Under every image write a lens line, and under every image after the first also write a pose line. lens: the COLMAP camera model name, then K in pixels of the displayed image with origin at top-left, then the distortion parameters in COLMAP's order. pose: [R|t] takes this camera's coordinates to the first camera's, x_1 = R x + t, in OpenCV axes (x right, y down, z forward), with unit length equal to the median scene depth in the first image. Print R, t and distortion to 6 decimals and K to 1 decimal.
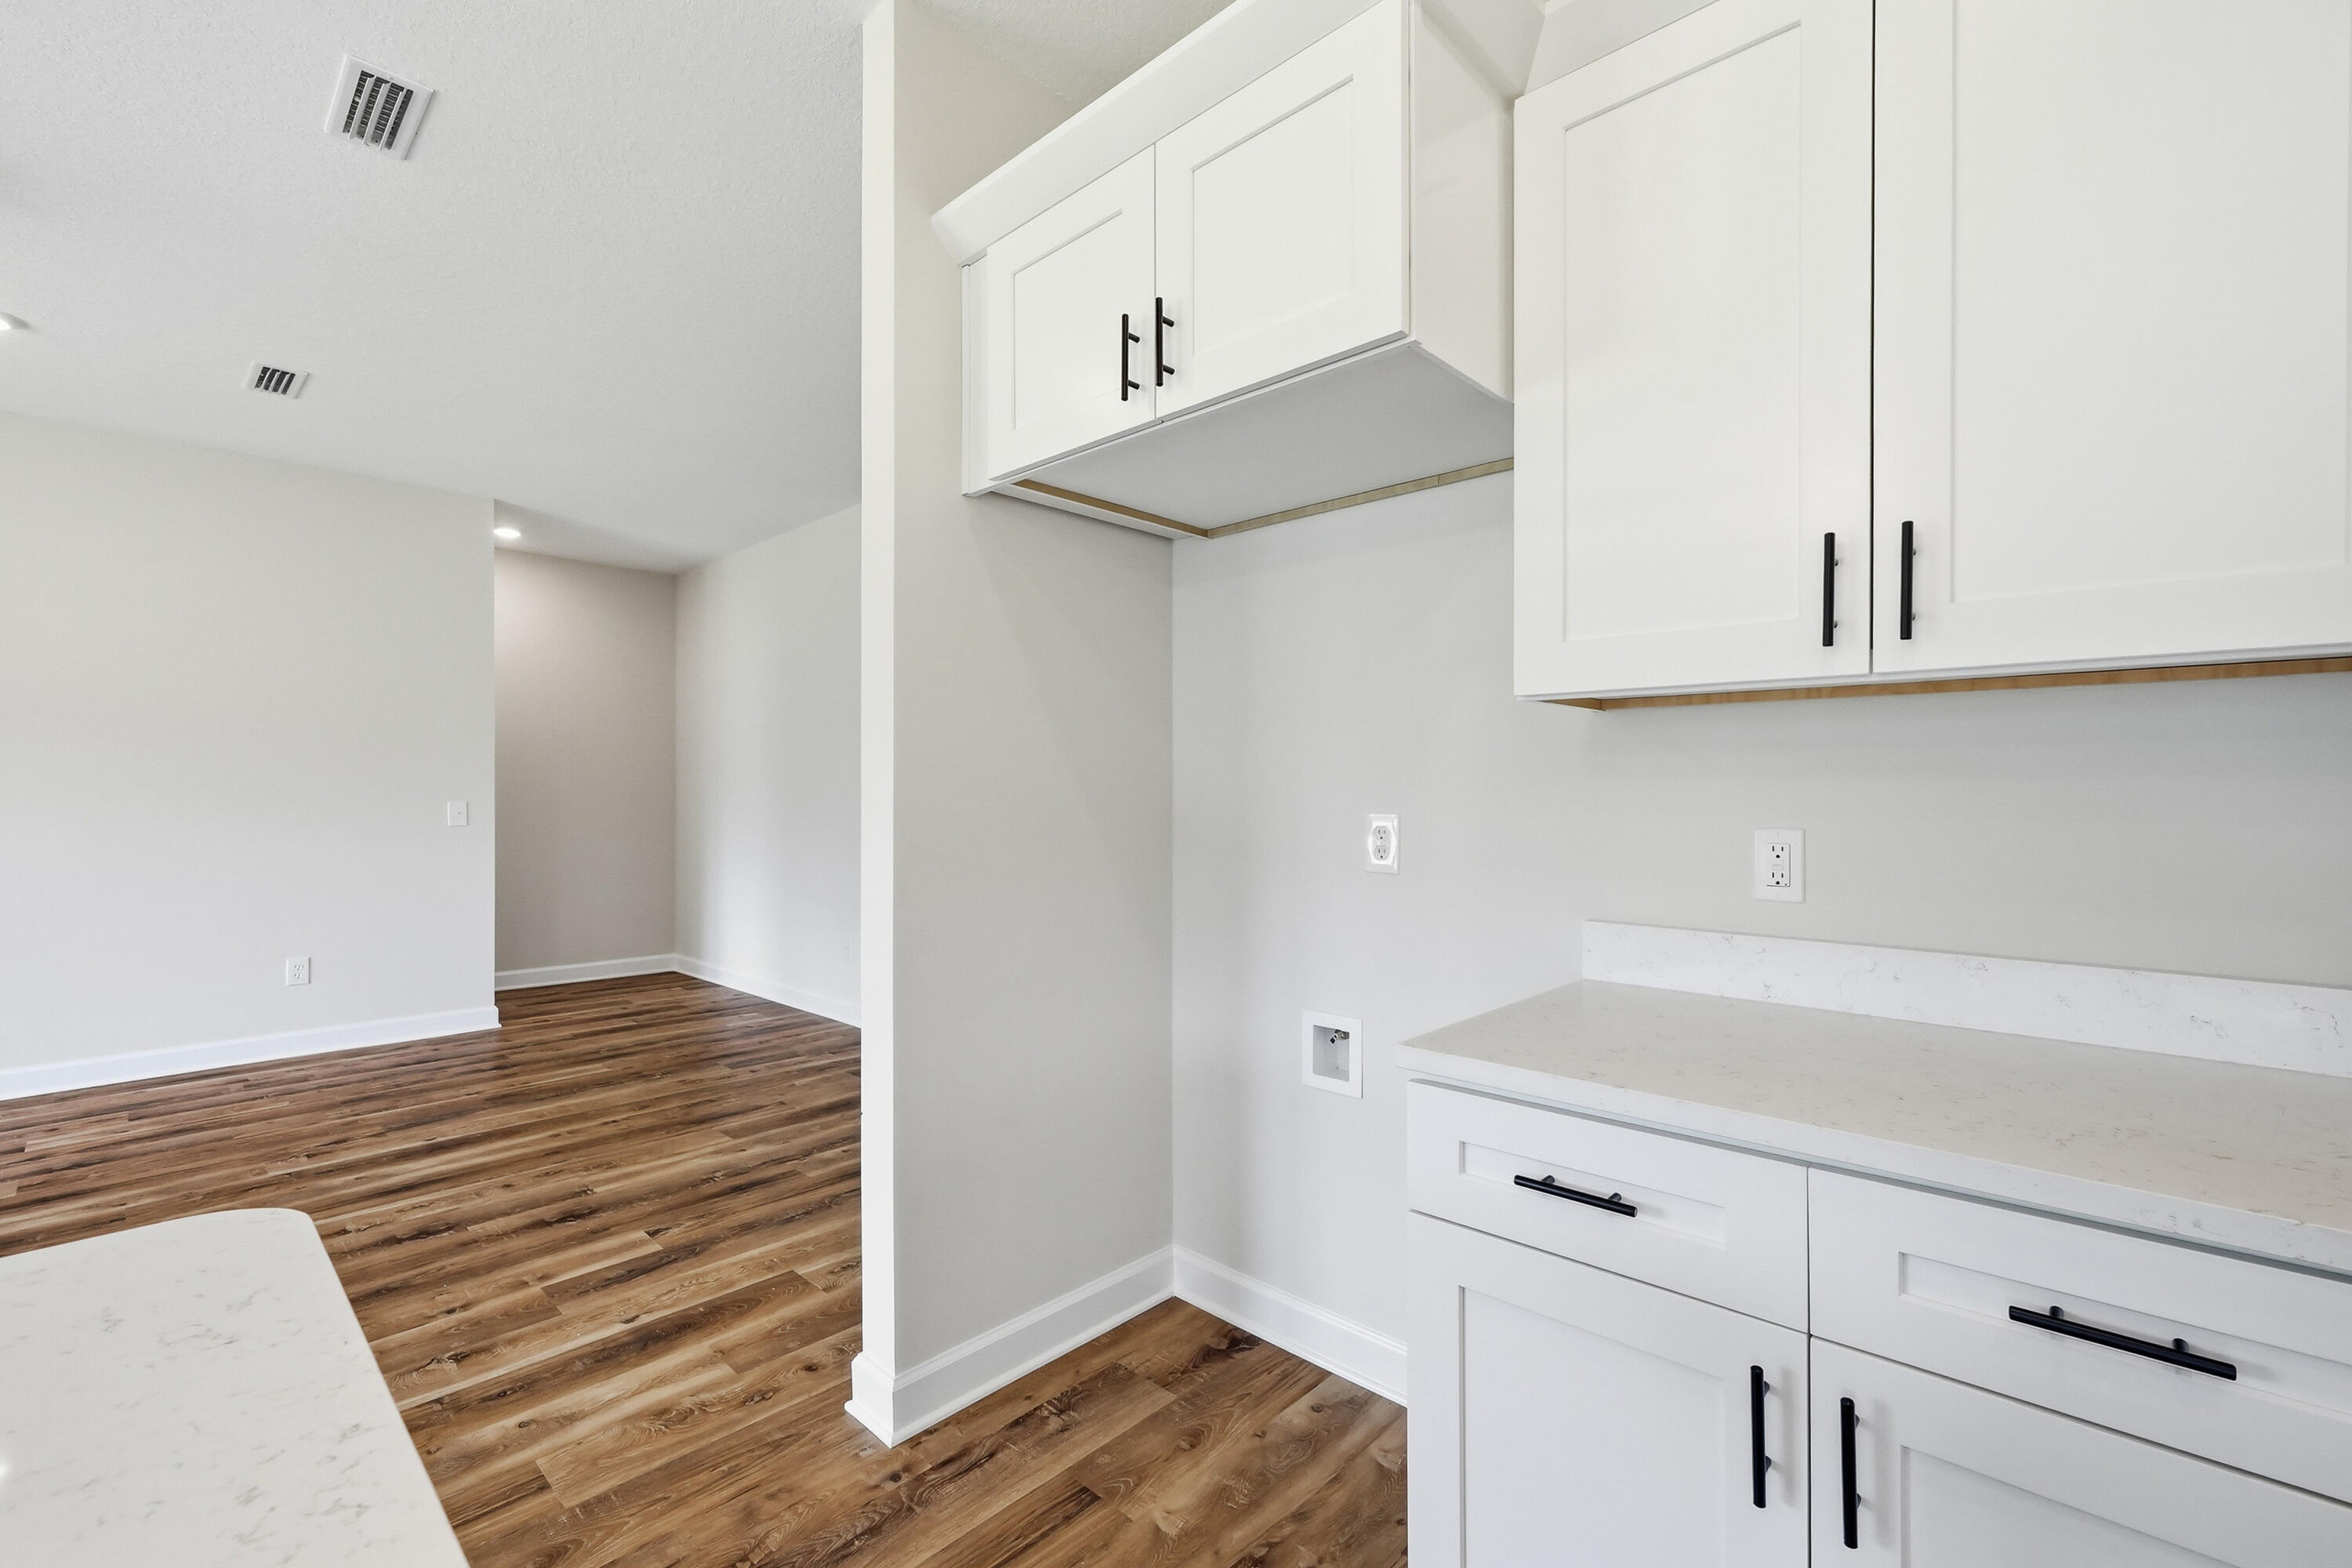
lens RADIAL K [[996.6, 0, 1179.7], [0, 996.6, 787.9], [0, 0, 1]] dist [-0.005463, 0.003198]
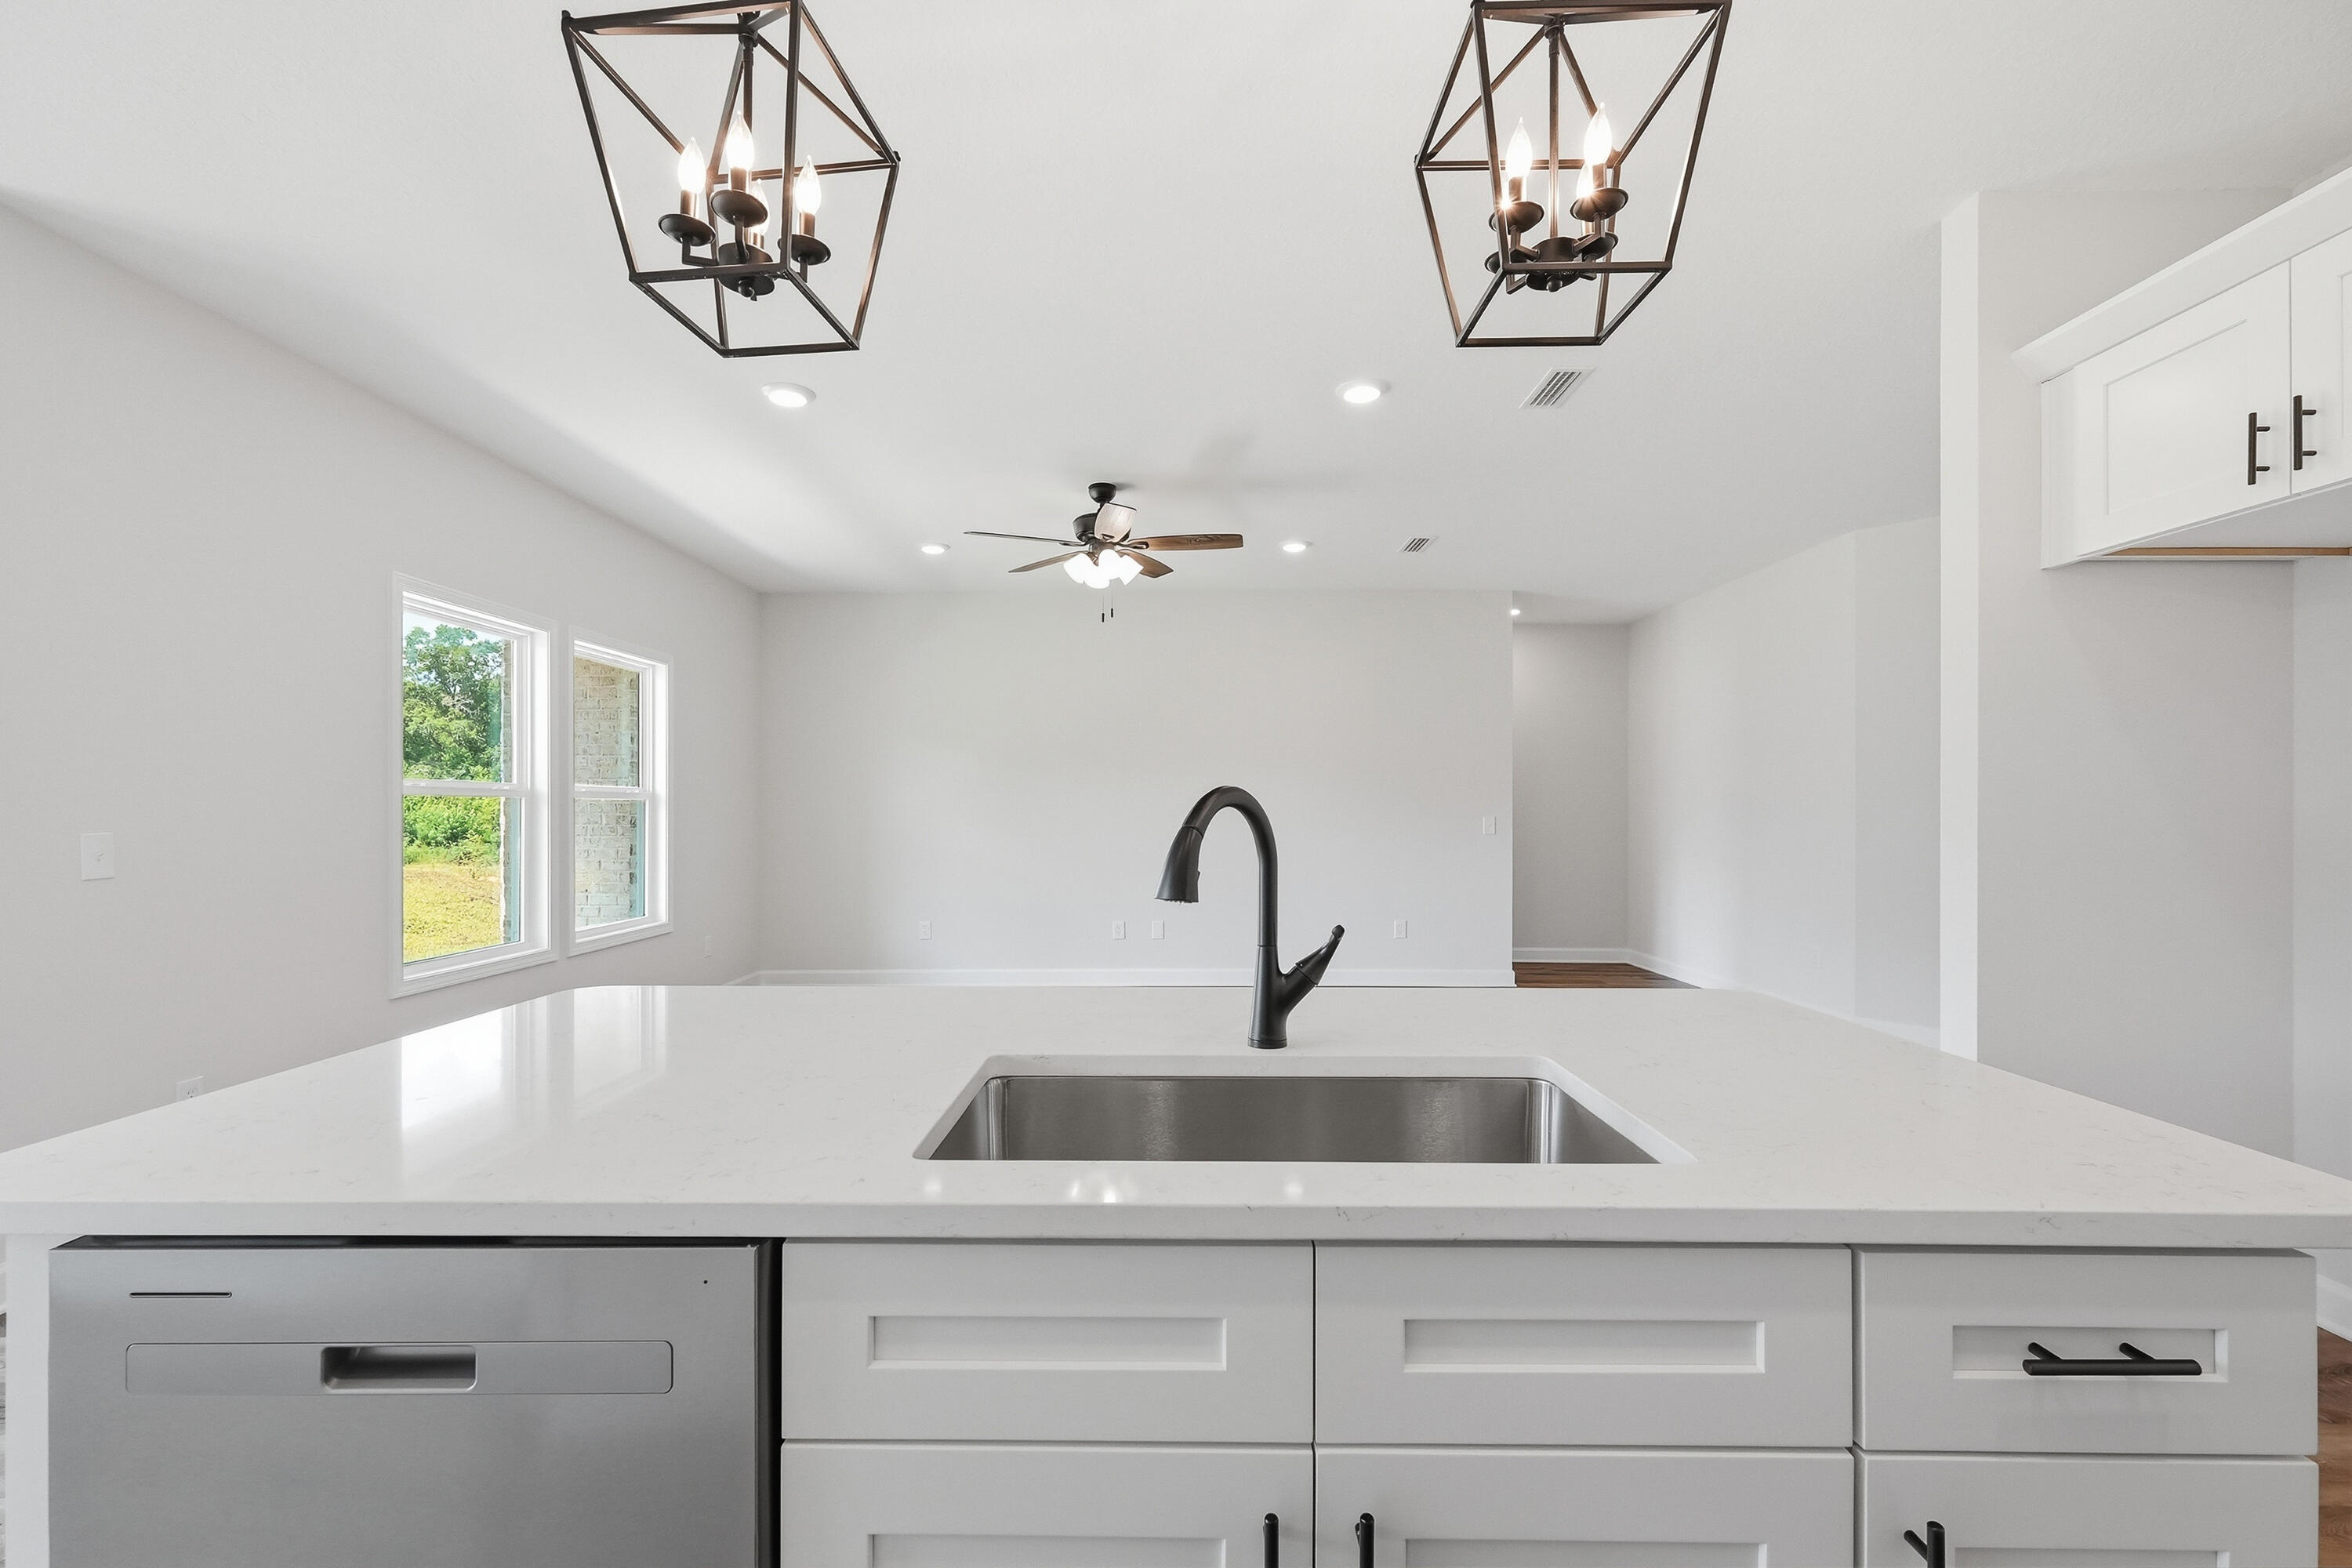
lens RADIAL K [[996.6, 0, 1179.6], [0, 996.6, 807.0], [0, 0, 1]] dist [-0.005463, 0.003198]
pose [[0.683325, 0.000621, -0.730114, -0.050299], [0.000876, 0.999998, 0.001671, -0.005506], [0.730114, -0.001782, 0.683323, -0.602042]]
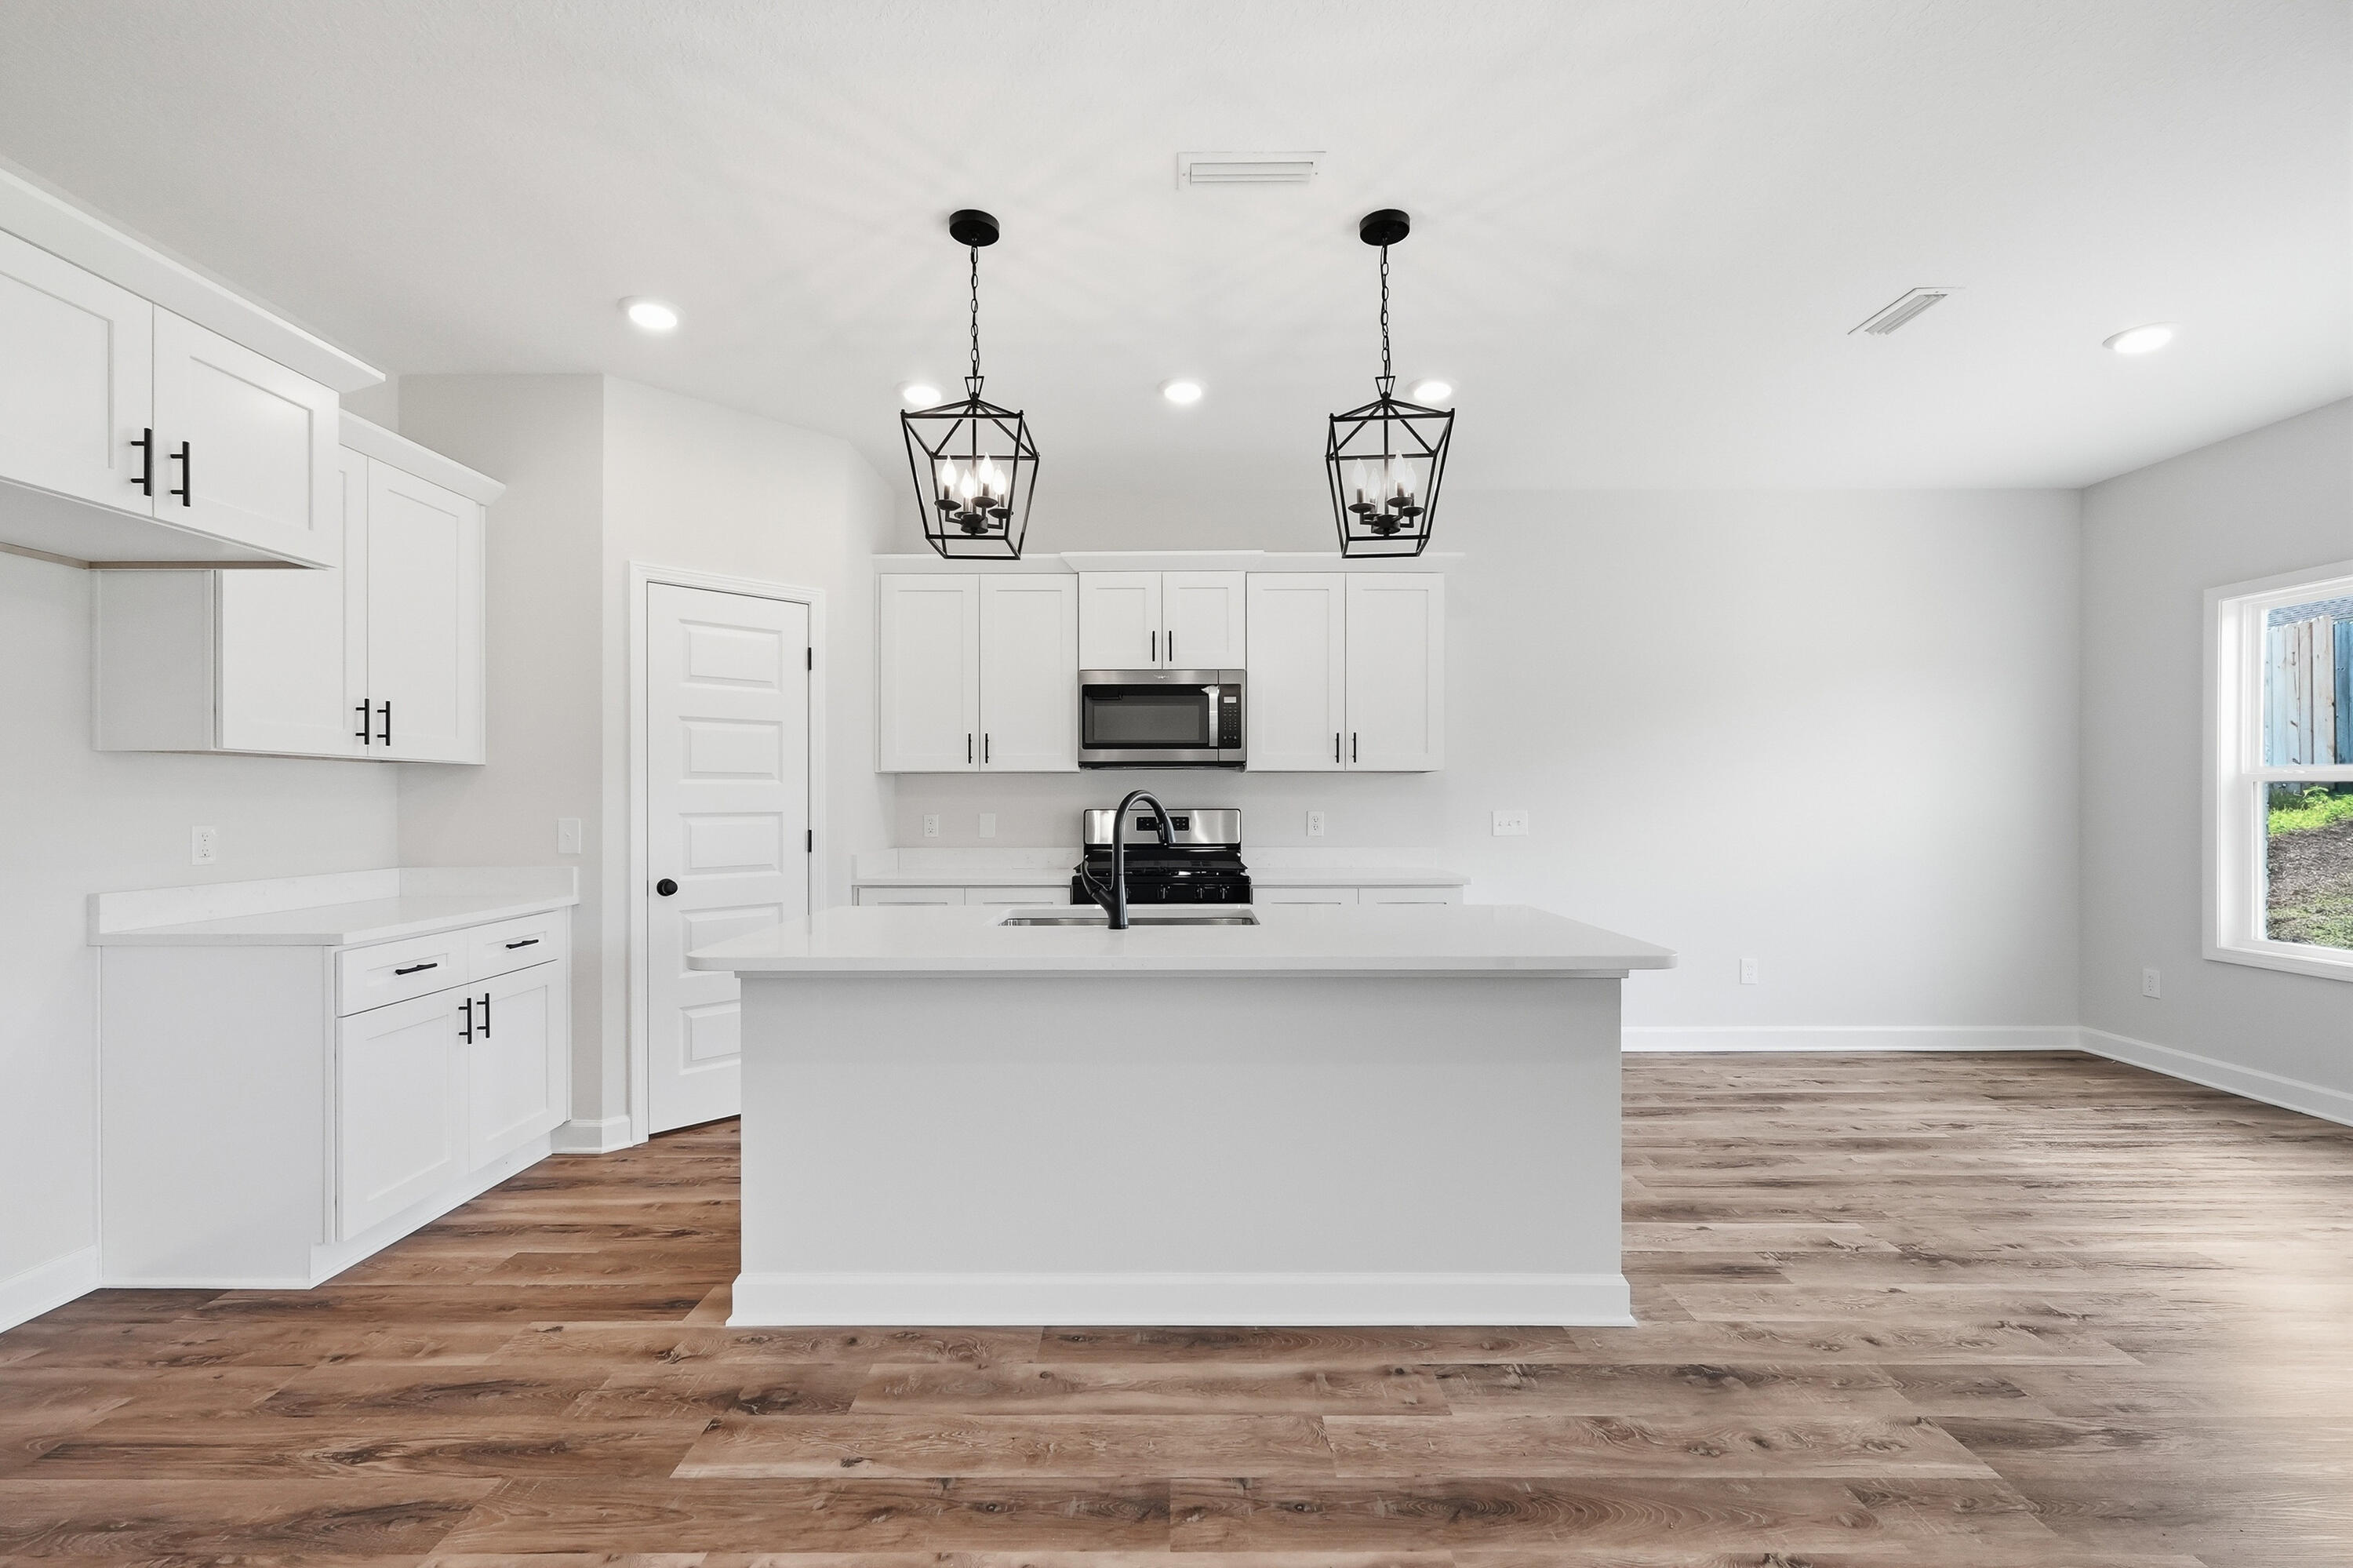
lens RADIAL K [[997.0, 0, 1165.6], [0, 997.0, 789.3], [0, 0, 1]] dist [-0.005463, 0.003198]
pose [[-0.679078, 0.010518, 0.733990, -1.473743], [0.000354, 0.999902, -0.014001, 0.001670], [-0.734066, -0.009248, -0.679016, 0.731139]]
